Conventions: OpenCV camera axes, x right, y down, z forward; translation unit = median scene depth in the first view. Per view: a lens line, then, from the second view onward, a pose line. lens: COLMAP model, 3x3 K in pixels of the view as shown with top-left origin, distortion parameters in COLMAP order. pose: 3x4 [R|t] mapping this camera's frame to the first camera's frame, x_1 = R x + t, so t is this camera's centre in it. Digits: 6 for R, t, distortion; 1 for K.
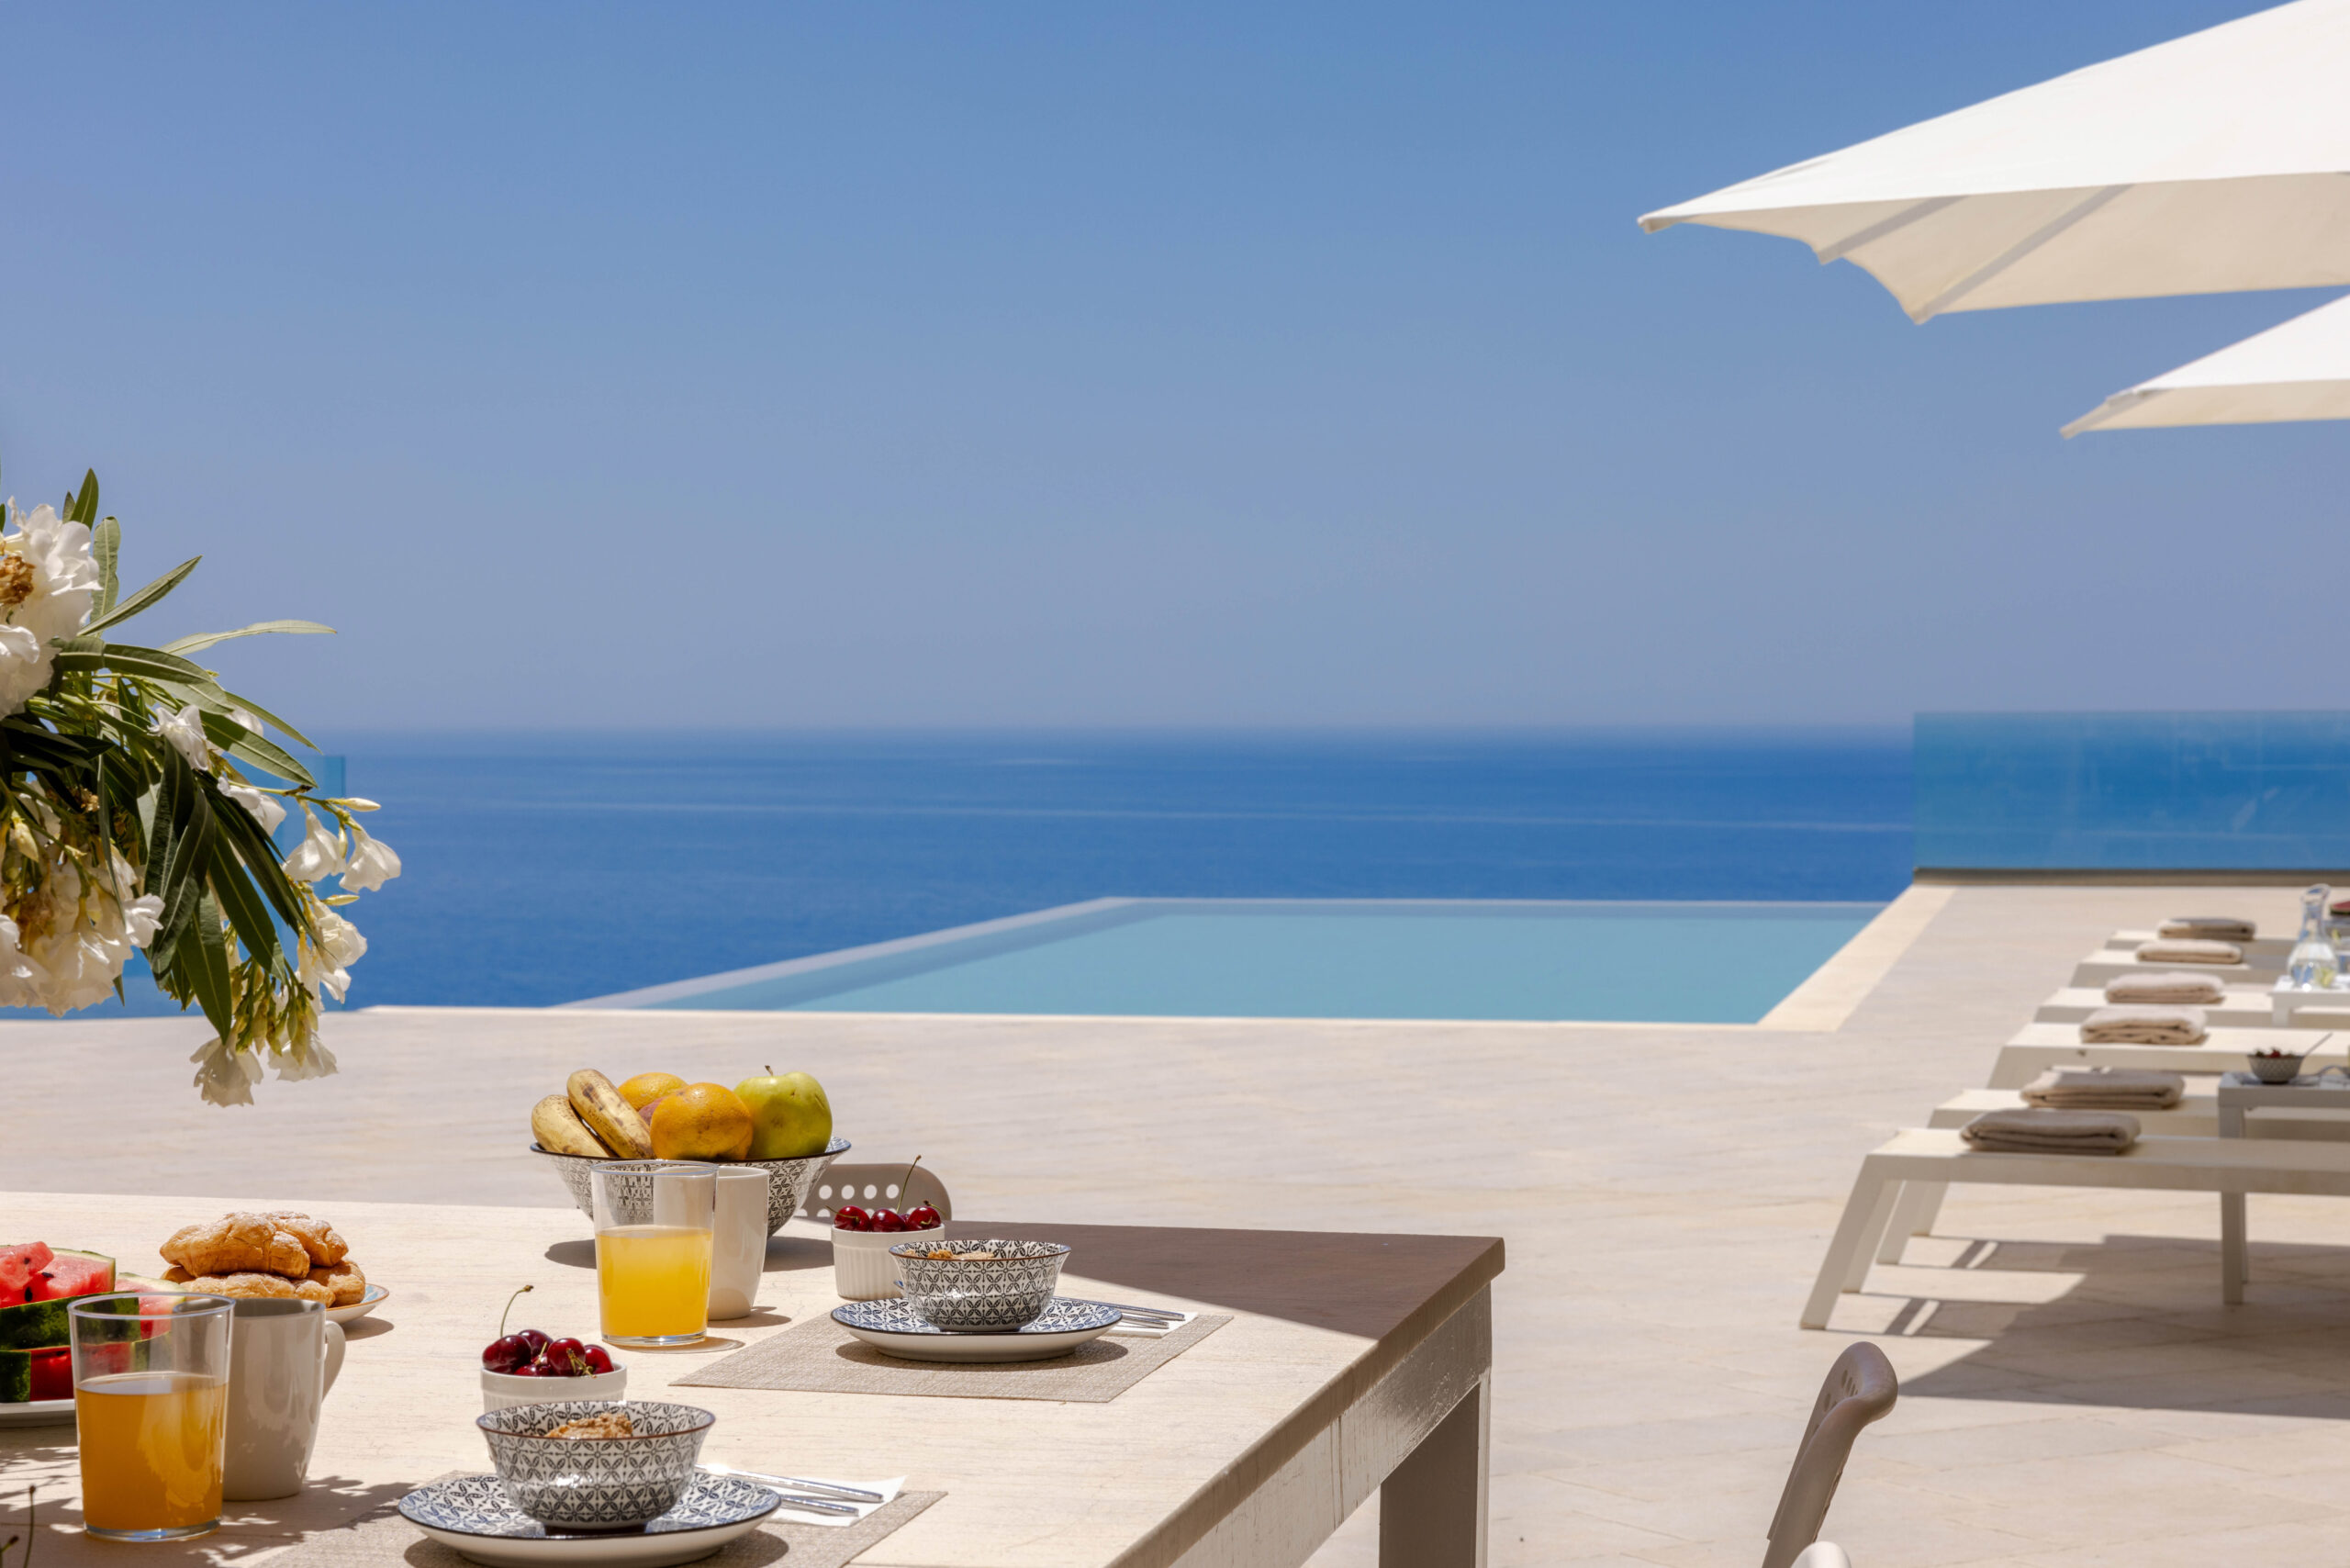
lens RADIAL K [[4576.1, 0, 1167.7], [0, 4576.1, 806.6], [0, 0, 1]] dist [0.055818, 0.000000]
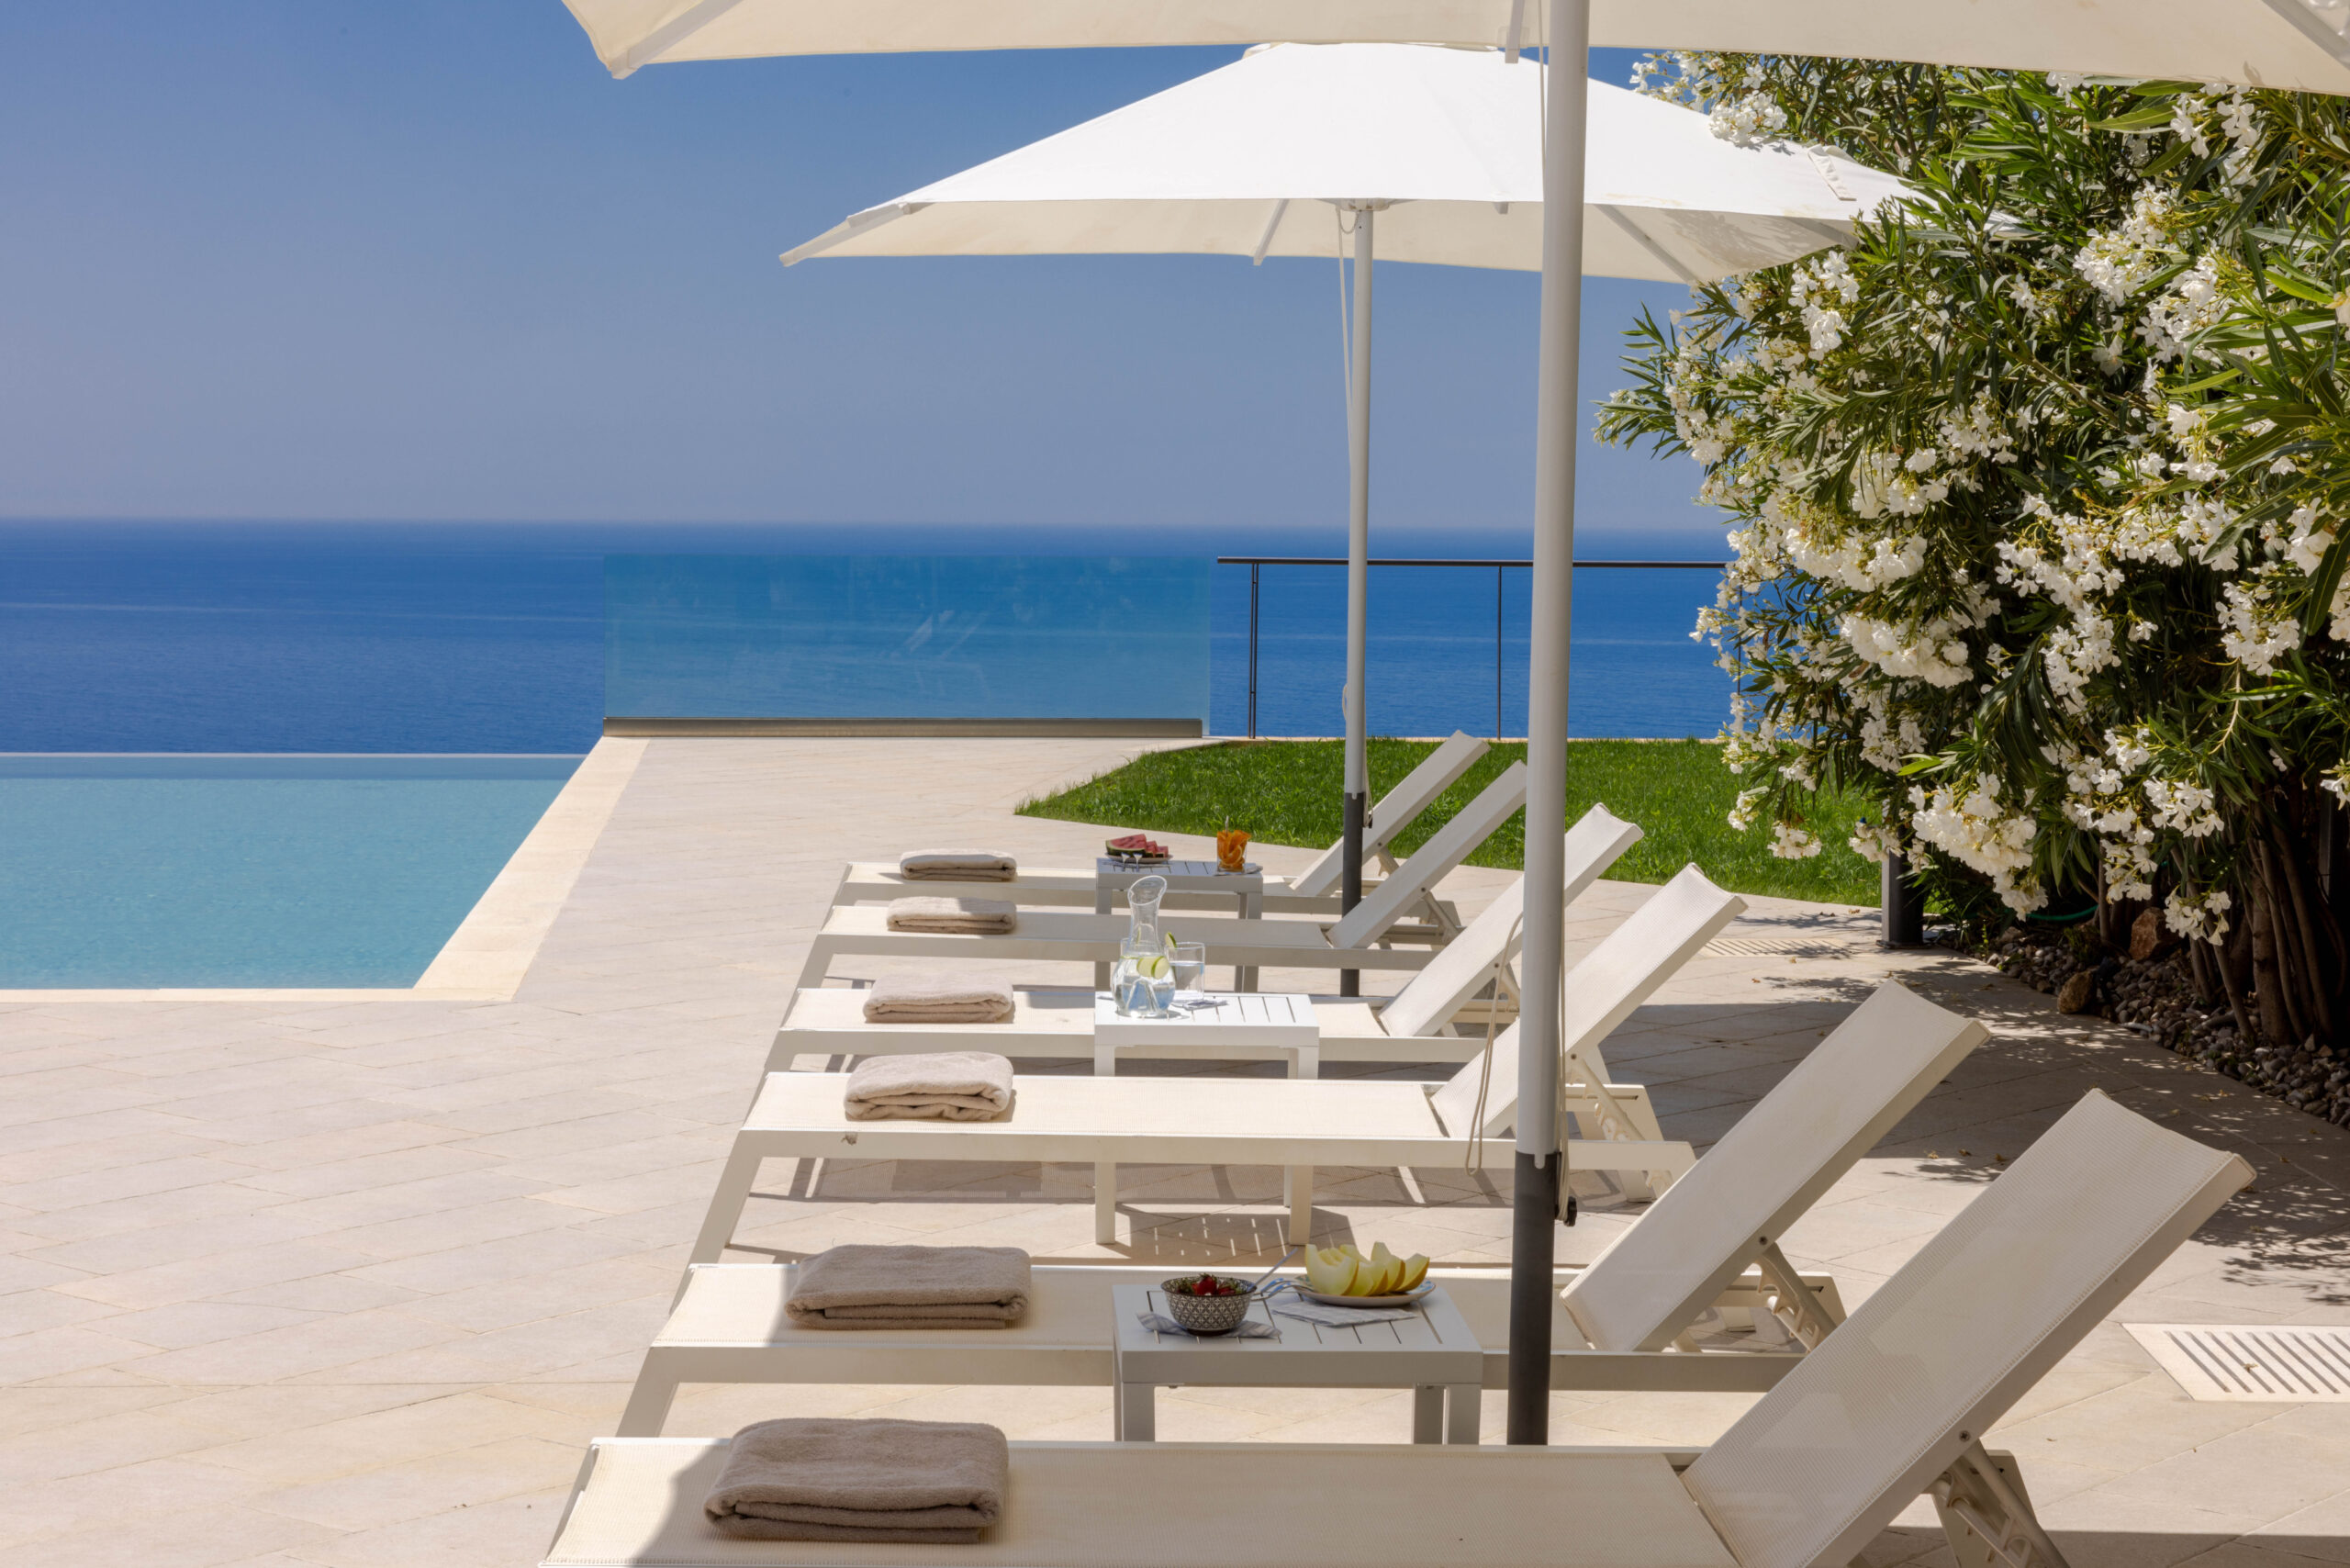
lens RADIAL K [[4069.8, 0, 1187.7], [0, 4069.8, 774.9], [0, 0, 1]] dist [0.023433, 0.000000]
pose [[0.954094, -0.008096, 0.299397, 0.105766], [-0.005025, 0.999061, 0.043028, -0.049590], [-0.299464, -0.042557, 0.953158, 0.665225]]
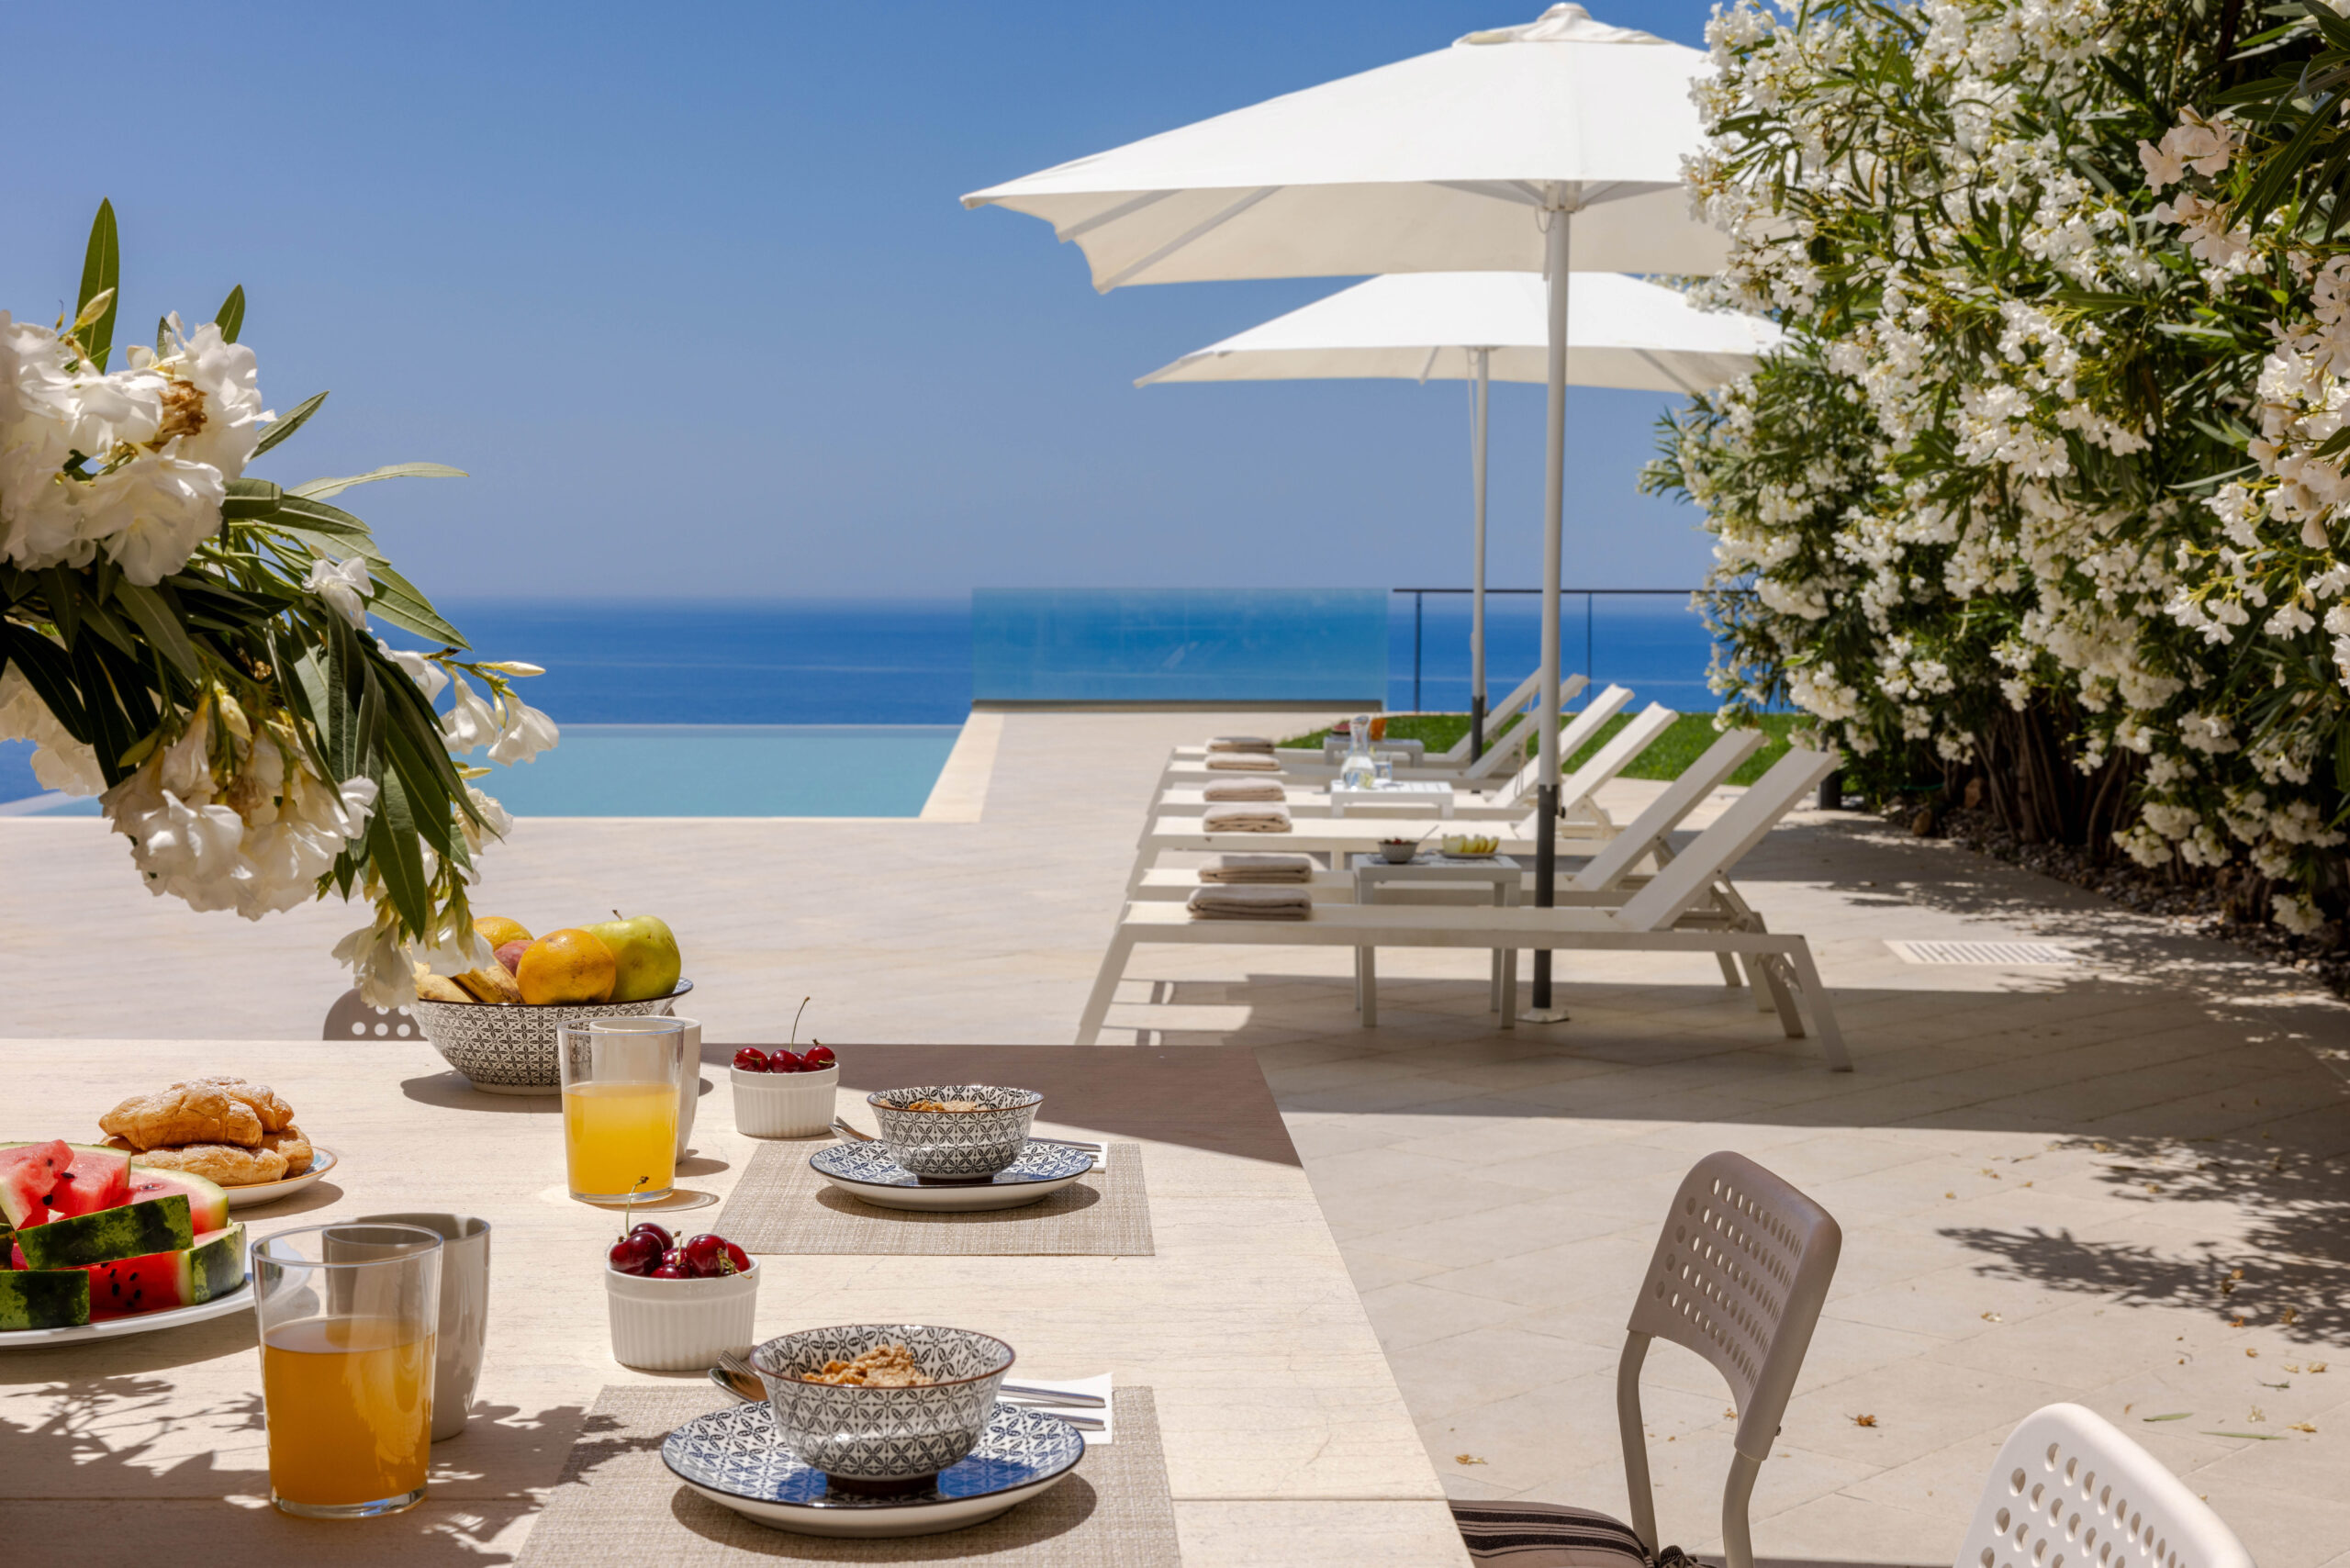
lens RADIAL K [[3249.6, 0, 1169.7], [0, 3249.6, 778.2], [0, 0, 1]] dist [0.028096, 0.000000]
pose [[0.970382, -0.009725, 0.241381, -0.073610], [0.000570, 0.999279, 0.037965, -0.001207], [-0.241576, -0.036703, 0.969687, 0.122639]]
